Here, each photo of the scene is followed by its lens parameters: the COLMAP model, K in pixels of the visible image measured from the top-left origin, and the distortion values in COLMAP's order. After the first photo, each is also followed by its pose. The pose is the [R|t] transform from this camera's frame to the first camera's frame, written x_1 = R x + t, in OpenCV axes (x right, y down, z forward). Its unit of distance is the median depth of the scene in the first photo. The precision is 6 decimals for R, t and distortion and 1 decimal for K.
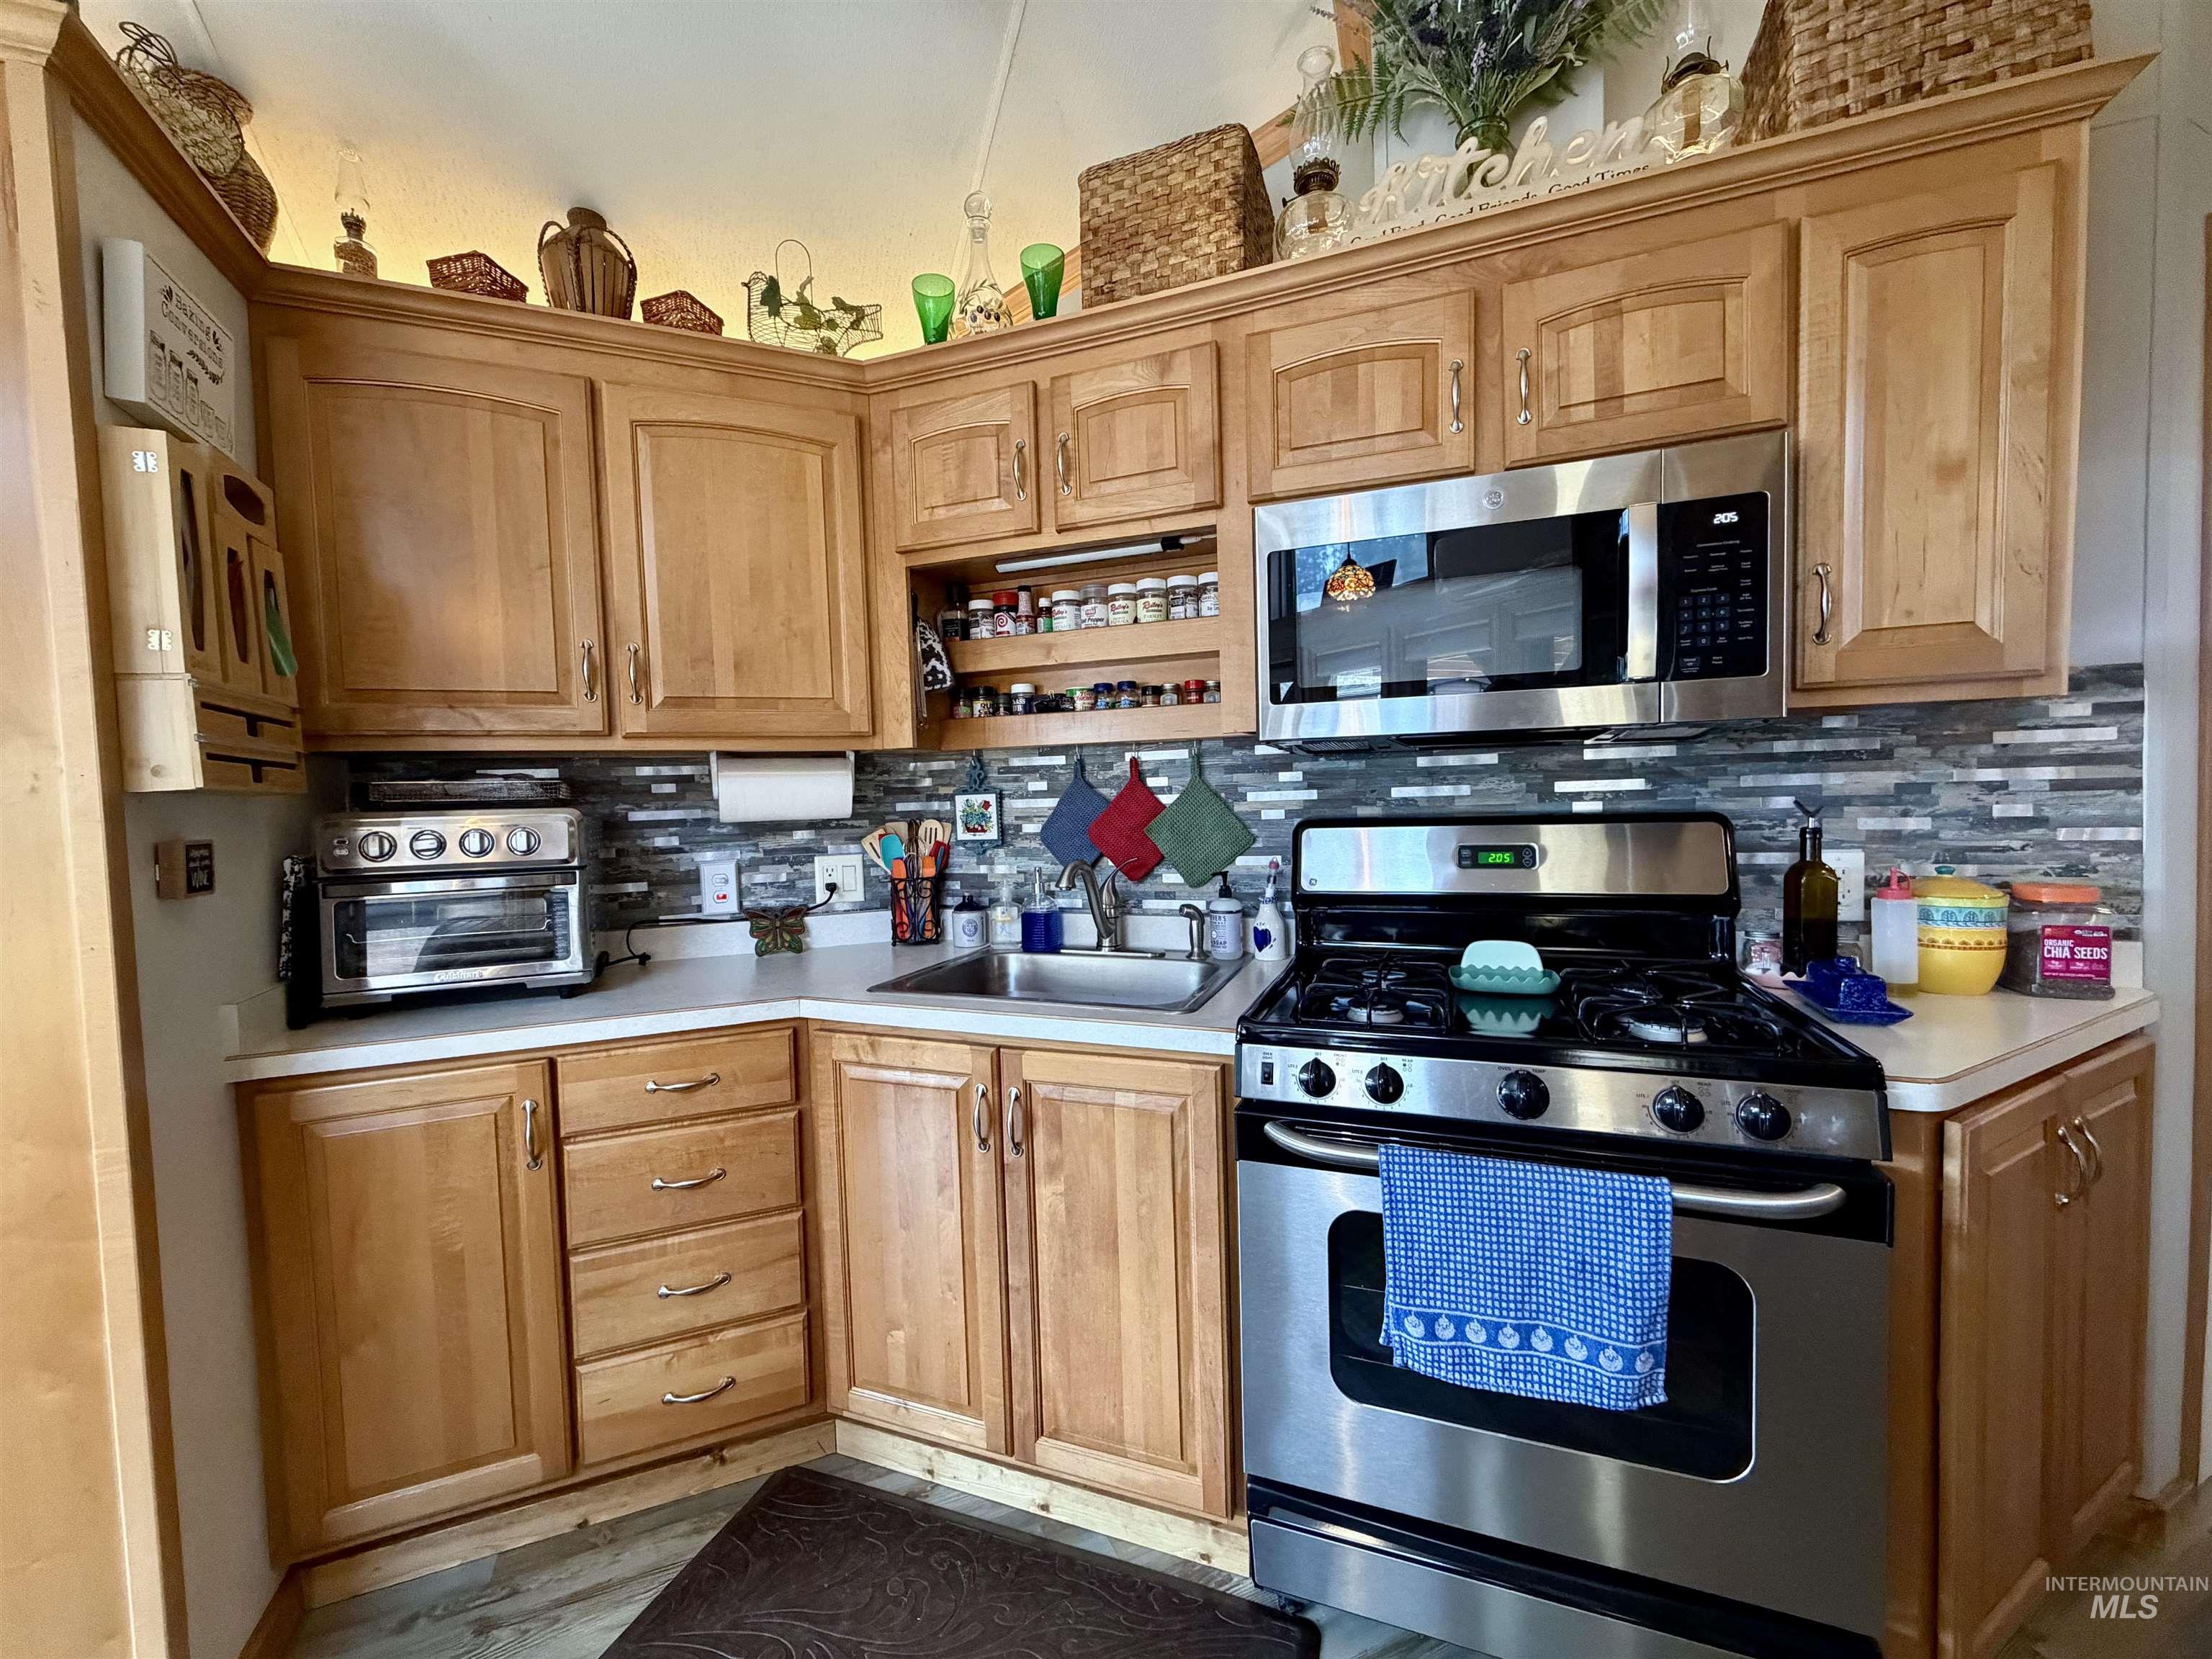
lens RADIAL K [[883.9, 0, 1094.9], [0, 883.9, 830.8], [0, 0, 1]] dist [0.001562, 0.000359]
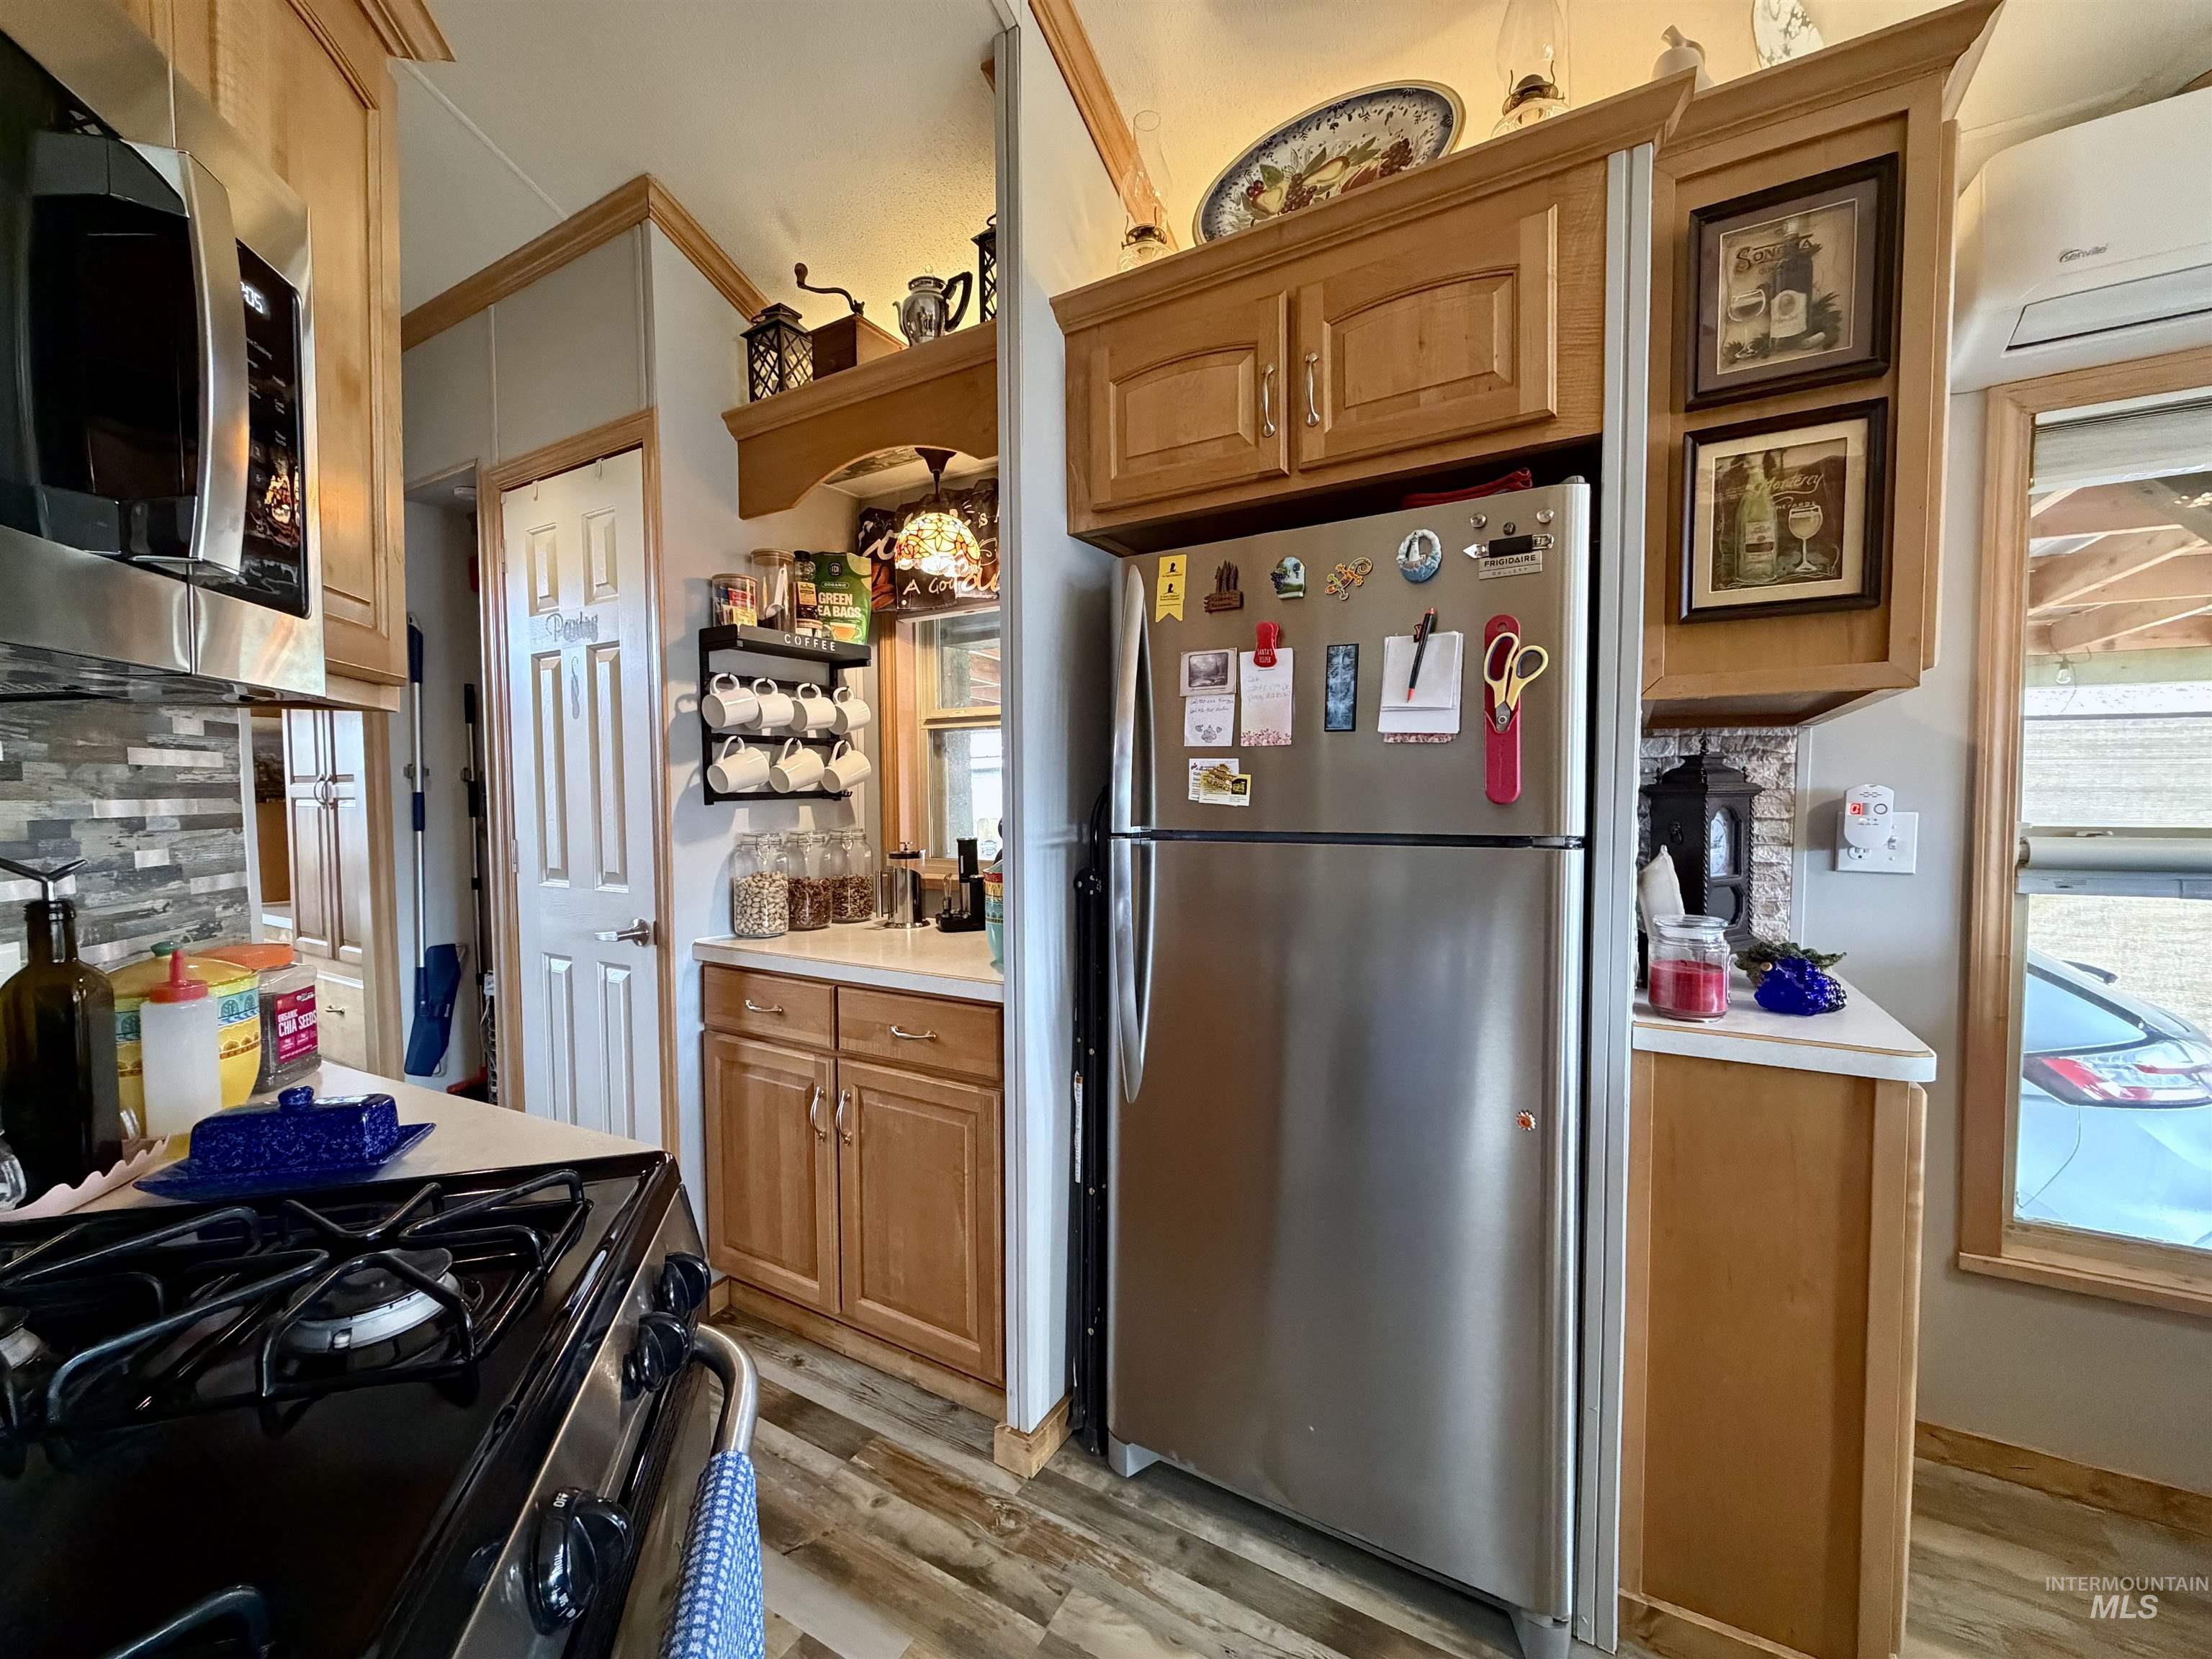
lens RADIAL K [[883.9, 0, 1094.9], [0, 883.9, 830.8], [0, 0, 1]] dist [0.001562, 0.000359]
pose [[-0.575285, -0.007719, 0.817916, 0.006572], [0.057638, 0.997087, 0.049949, -0.037025], [-0.815919, 0.075878, -0.573165, 0.784213]]
